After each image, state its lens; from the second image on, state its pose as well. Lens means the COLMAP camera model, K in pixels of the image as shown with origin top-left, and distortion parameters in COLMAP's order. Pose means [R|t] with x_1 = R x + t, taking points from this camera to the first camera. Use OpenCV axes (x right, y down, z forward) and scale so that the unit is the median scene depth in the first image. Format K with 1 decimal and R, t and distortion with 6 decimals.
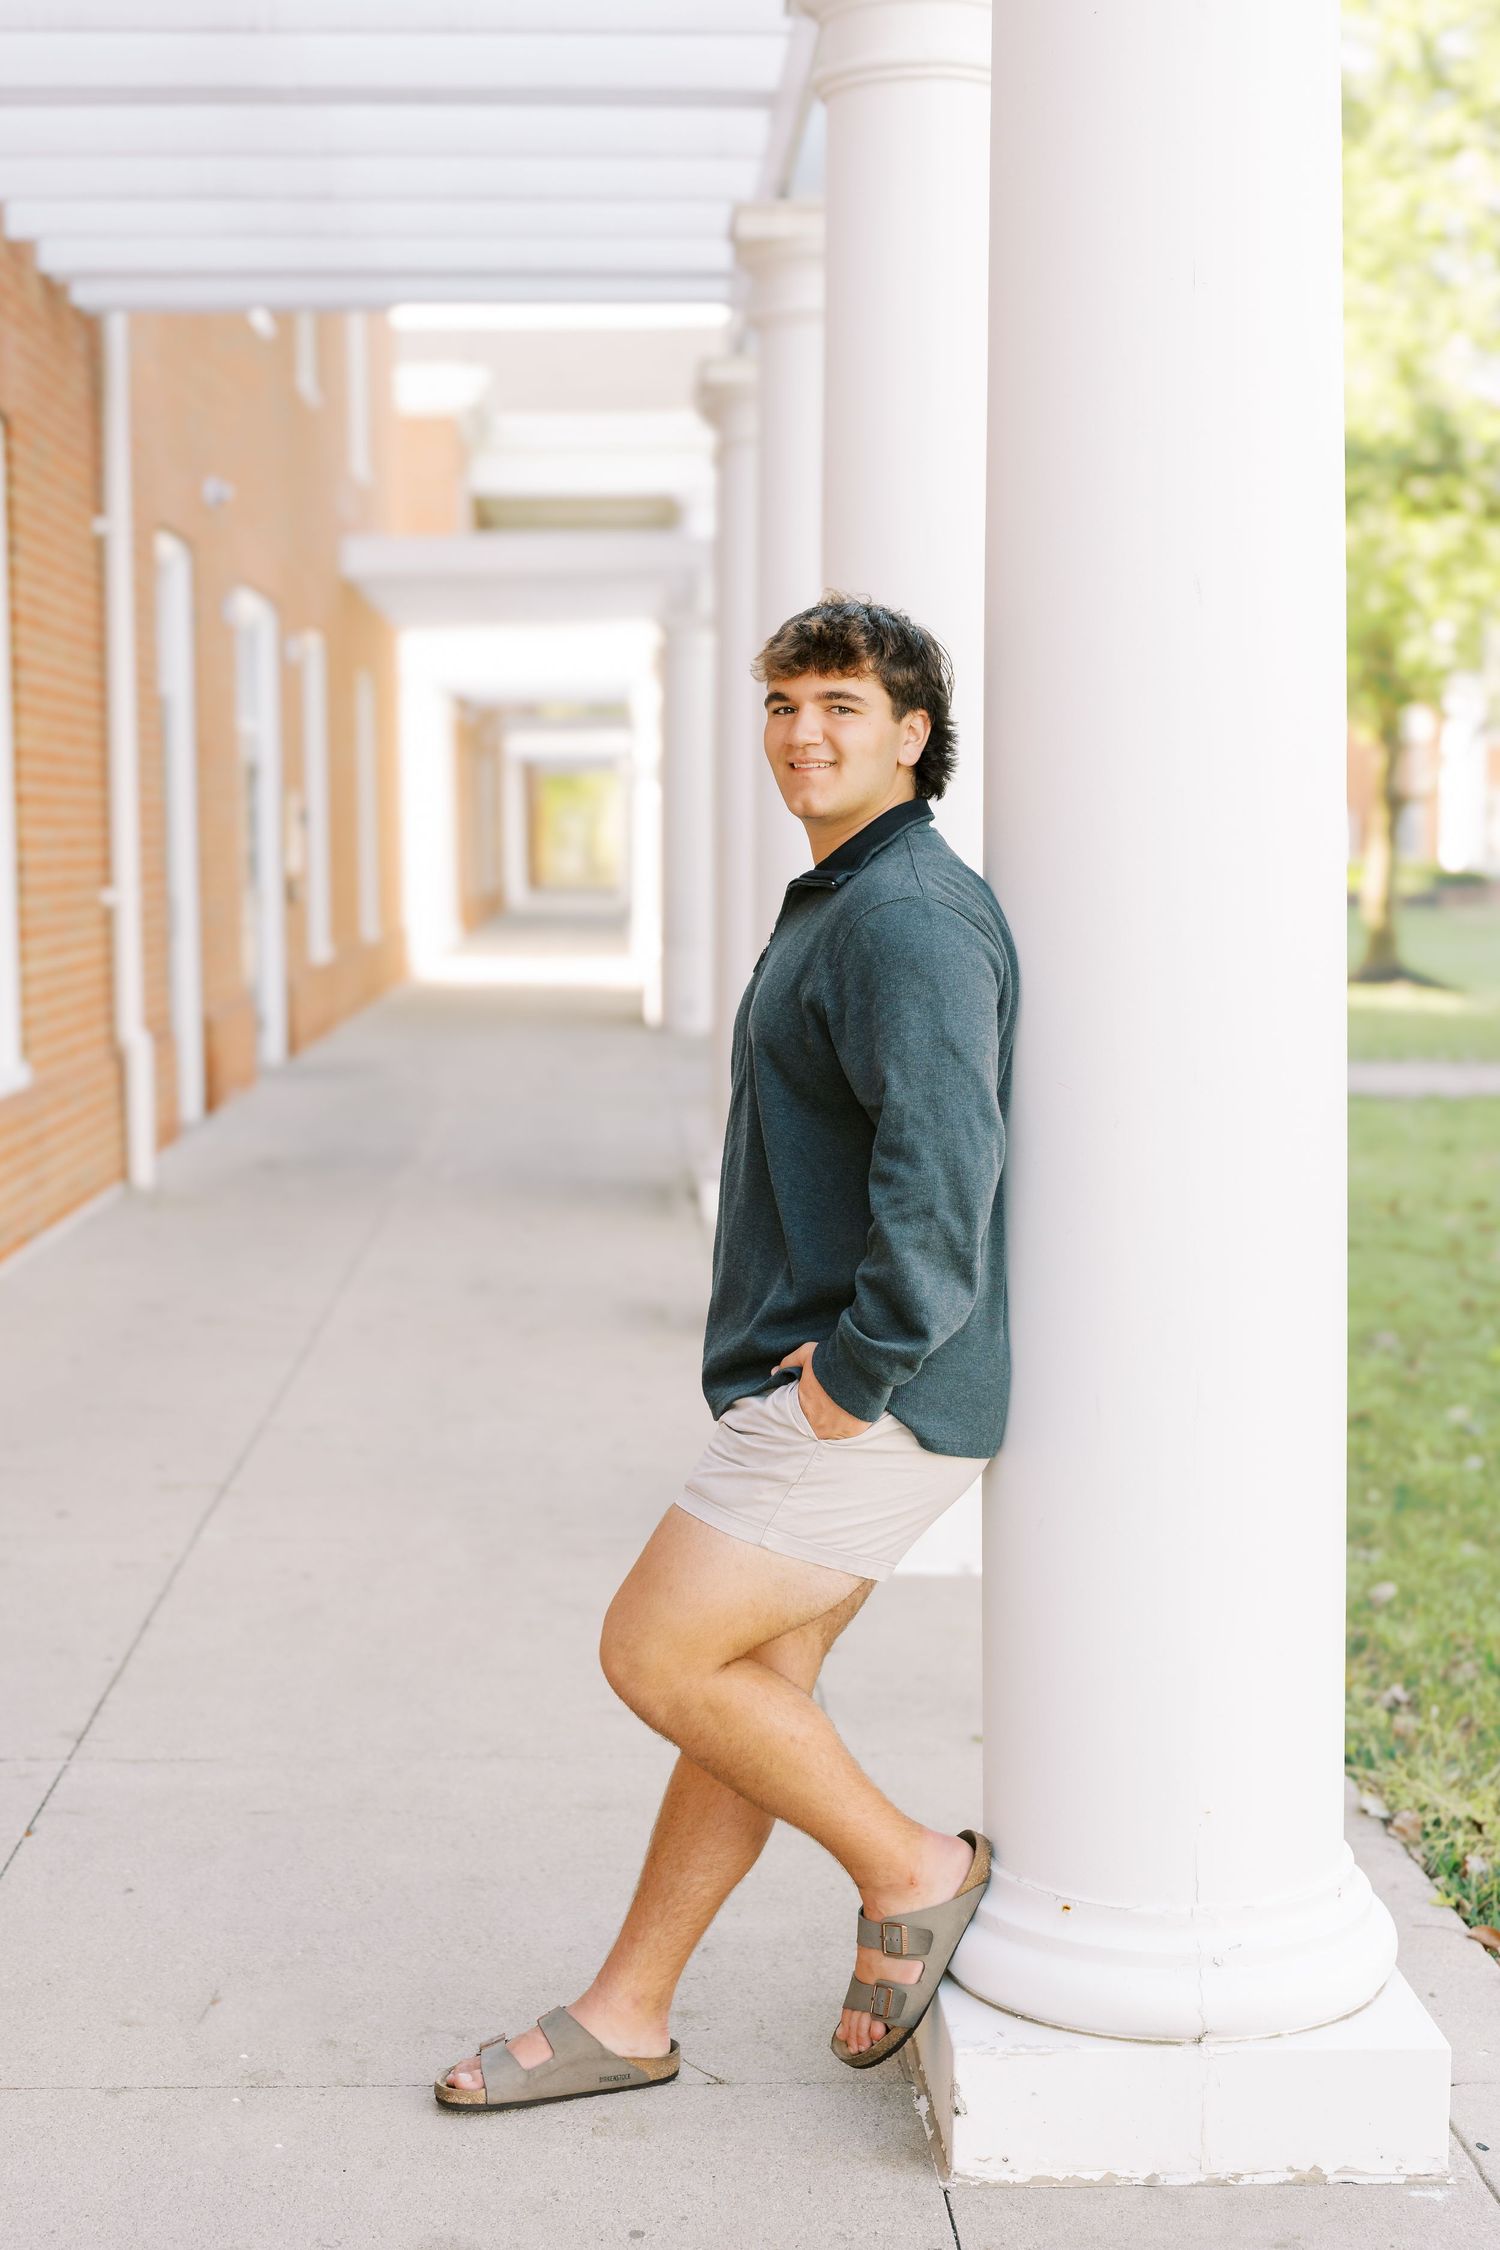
lens RADIAL K [[3143.2, 0, 668.2], [0, 3143.2, 1119.1], [0, 0, 1]] dist [-0.026920, 0.000000]
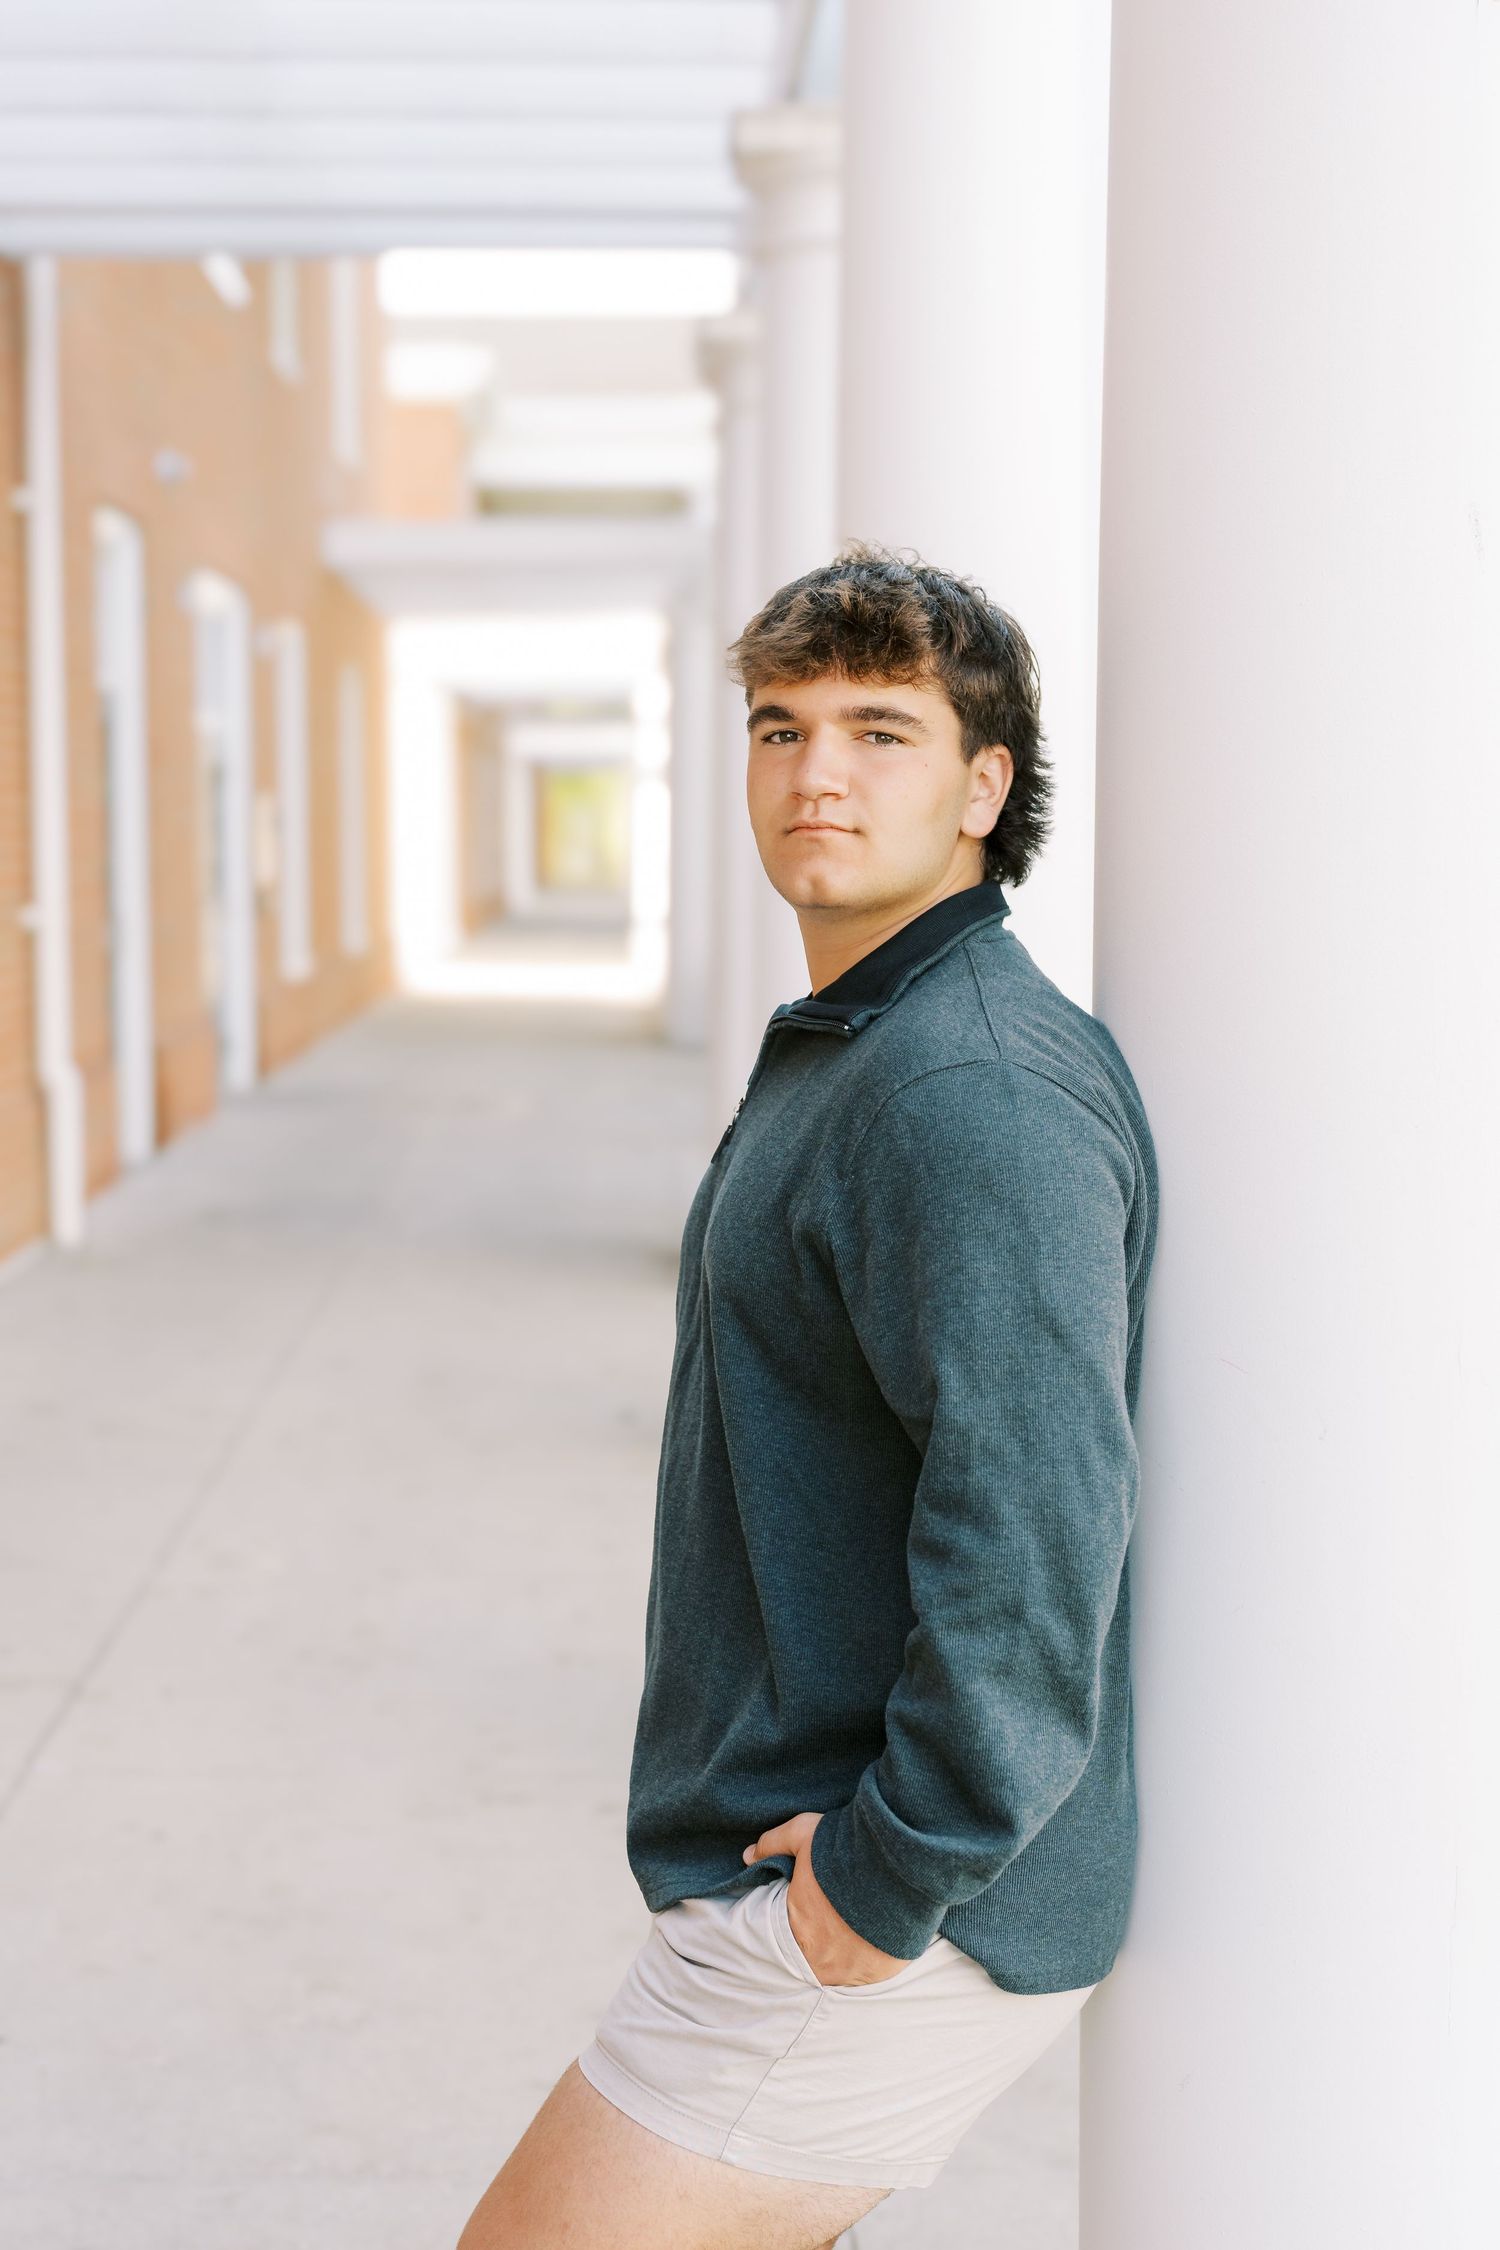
lens RADIAL K [[3143.2, 0, 752.8], [0, 3143.2, 1122.6], [0, 0, 1]] dist [-0.026920, 0.000000]
pose [[0.999702, 0.004250, 0.024049, 0.013984], [-0.004314, 0.999987, 0.002612, -0.041969], [-0.024038, -0.002715, 0.999707, 0.284920]]
